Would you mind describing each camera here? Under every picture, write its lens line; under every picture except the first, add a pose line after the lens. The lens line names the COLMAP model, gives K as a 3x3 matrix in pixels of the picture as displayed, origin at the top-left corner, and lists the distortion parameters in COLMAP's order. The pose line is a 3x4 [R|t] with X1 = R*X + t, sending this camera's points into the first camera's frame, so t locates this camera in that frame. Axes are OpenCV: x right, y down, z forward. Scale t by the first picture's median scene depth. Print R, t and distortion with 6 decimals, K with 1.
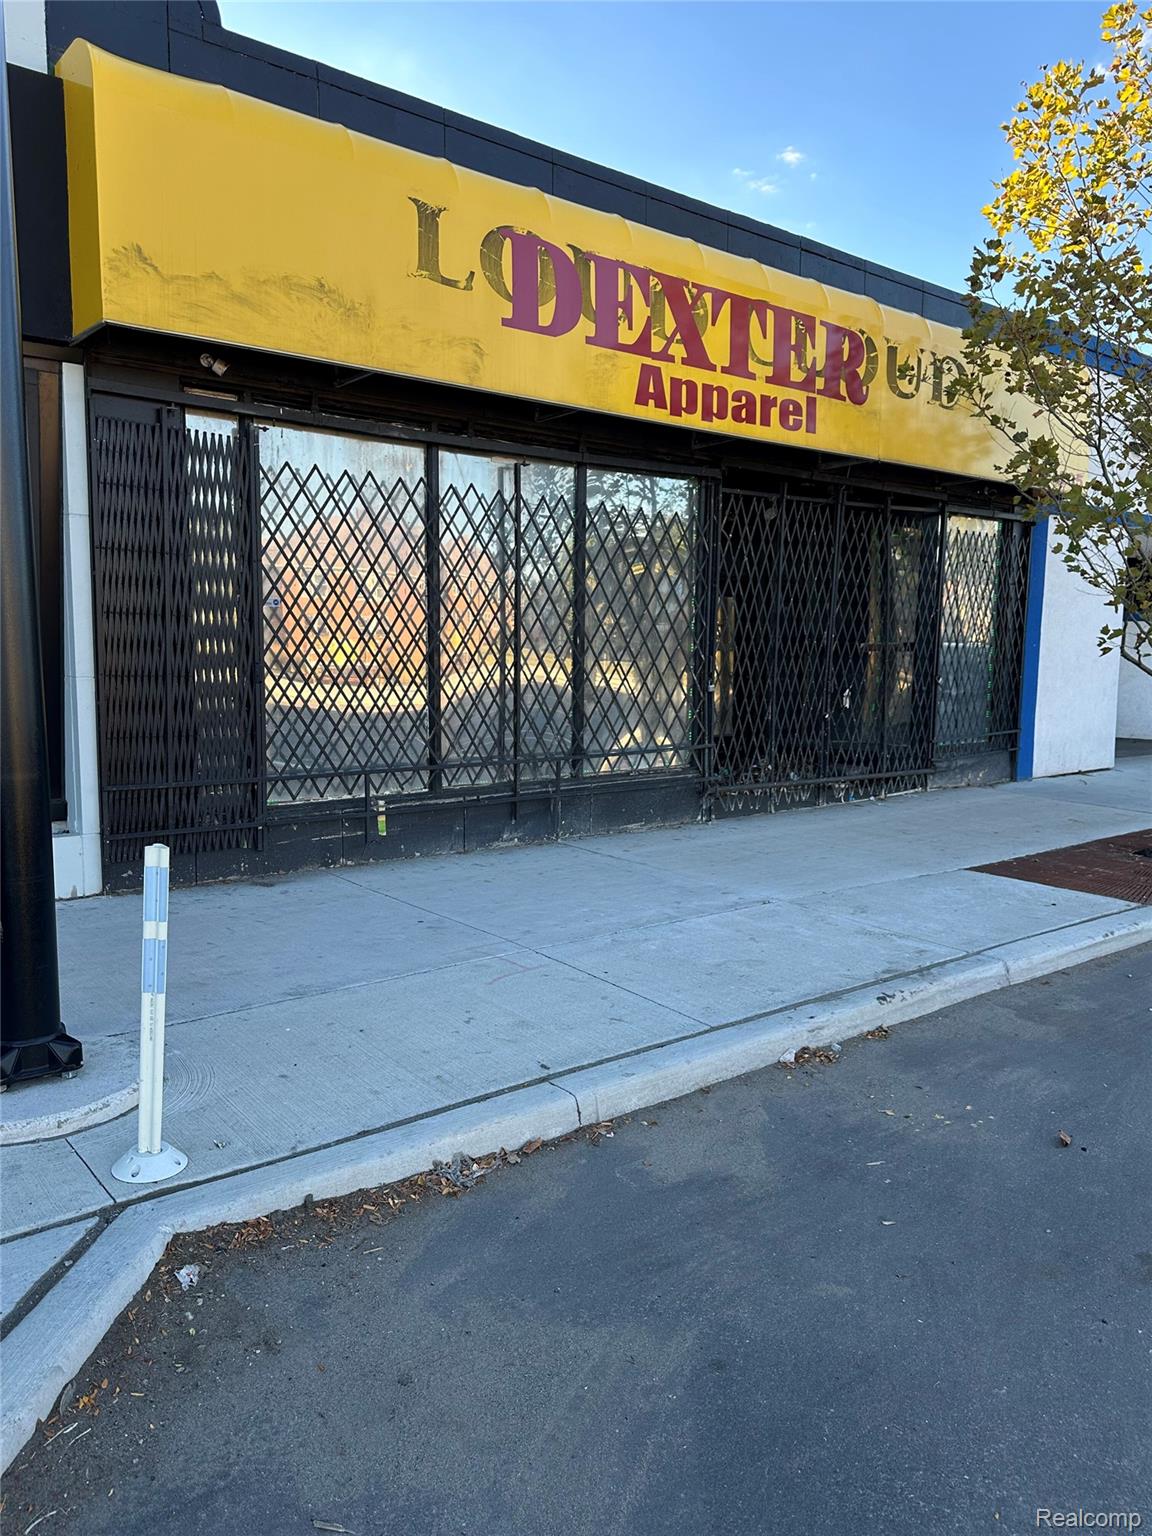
lens RADIAL K [[1099.2, 0, 578.5], [0, 1099.2, 780.8], [0, 0, 1]] dist [0.049162, -0.024231]
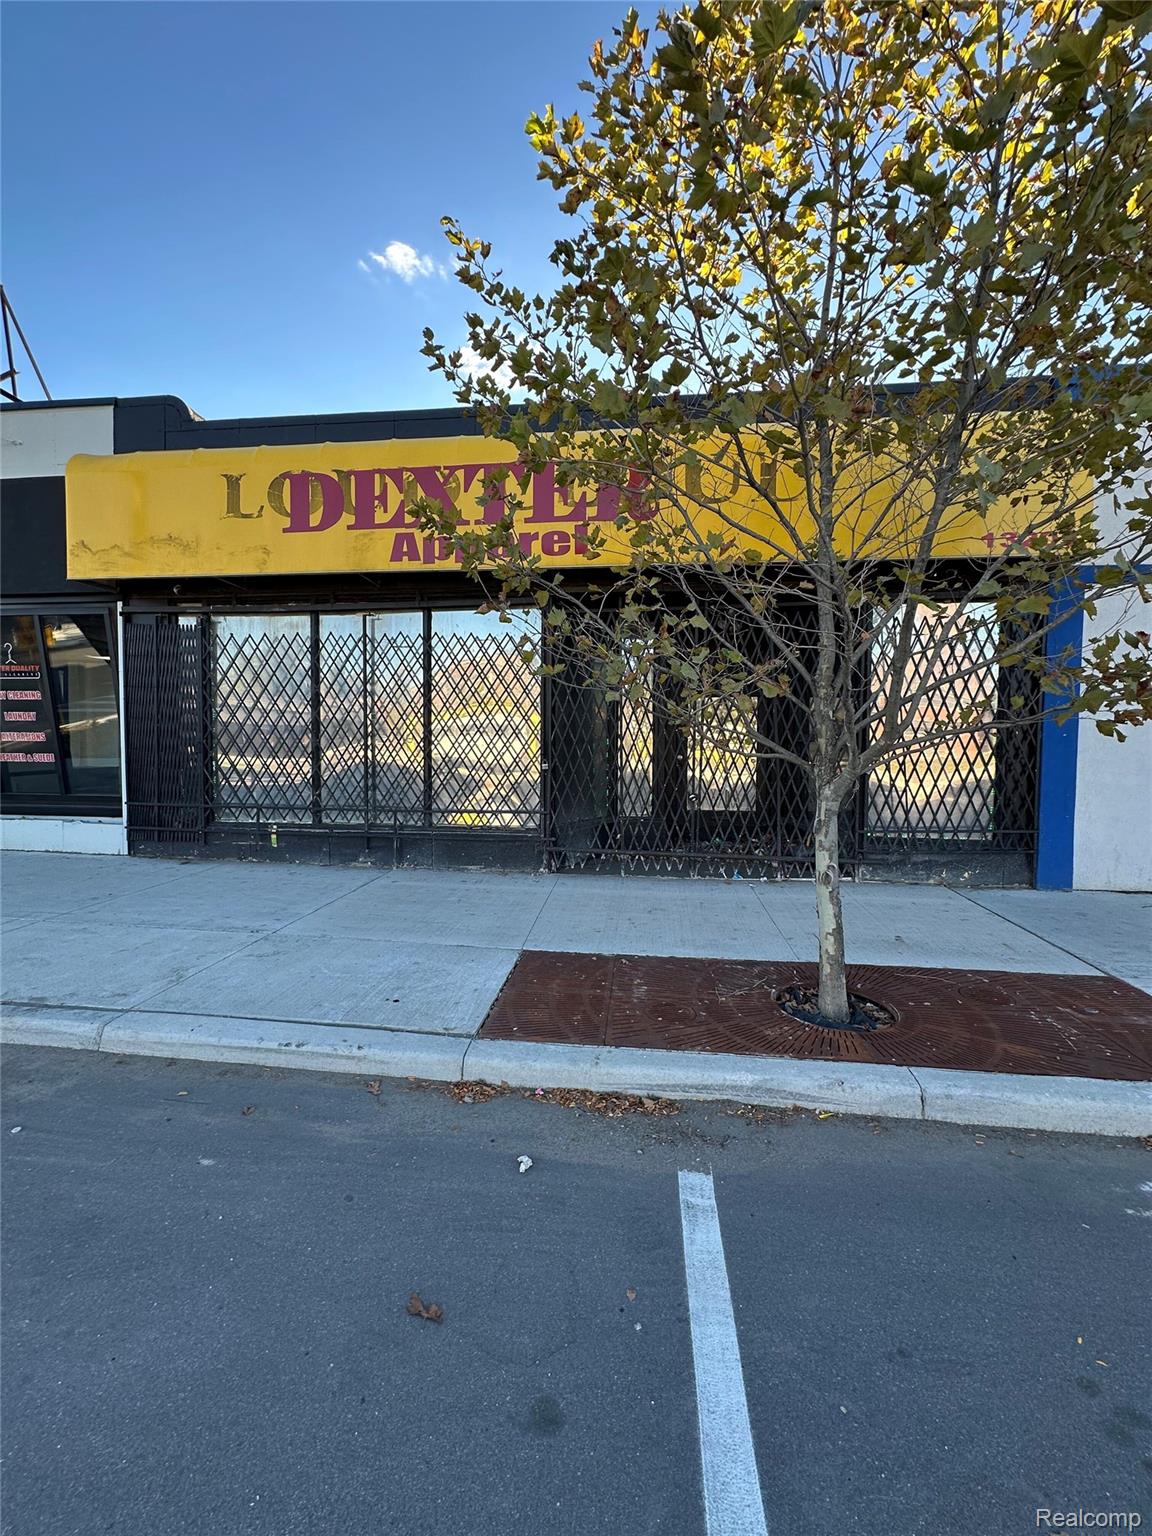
lens RADIAL K [[616.4, 0, 576.3], [0, 616.4, 768.6], [0, 0, 1]] dist [-0.000582, -0.000225]
pose [[0.703704, 0.025797, -0.710025, 0.772812], [-0.090392, 0.994470, -0.053457, -0.056760], [0.704720, 0.101799, 0.702144, 0.631953]]
